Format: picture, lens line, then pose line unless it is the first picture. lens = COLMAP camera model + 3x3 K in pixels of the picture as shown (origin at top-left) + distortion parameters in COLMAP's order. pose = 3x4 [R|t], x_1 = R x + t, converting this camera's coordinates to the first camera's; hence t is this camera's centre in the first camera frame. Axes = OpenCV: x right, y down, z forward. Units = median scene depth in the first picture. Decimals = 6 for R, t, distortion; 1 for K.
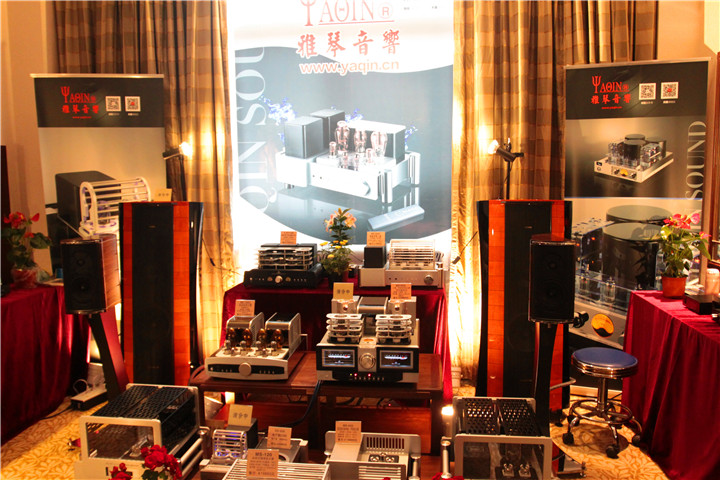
lens RADIAL K [[566.2, 0, 360.0], [0, 566.2, 240.0], [0, 0, 1]] dist [-0.043978, 0.004677]
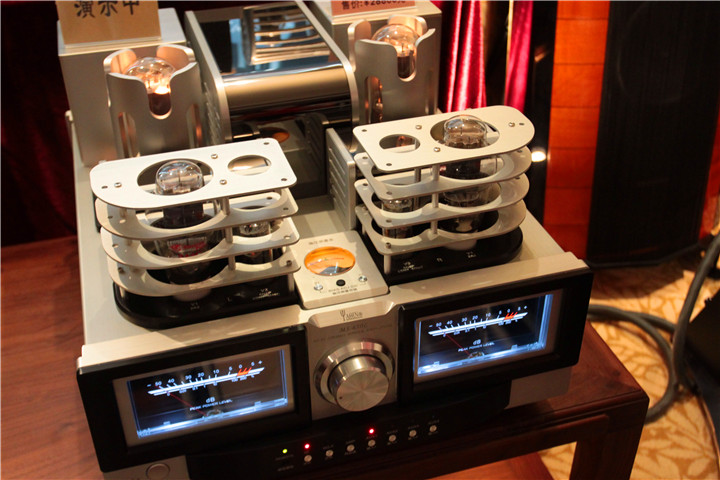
lens RADIAL K [[865.7, 0, 360.0], [0, 865.7, 240.0], [0, 0, 1]] dist [0.002997, 0.002450]
pose [[0.913192, -0.220609, 0.342654, -0.080396], [0.039780, 0.885047, 0.463800, 0.027350], [-0.405583, -0.409908, 0.816993, 0.760271]]
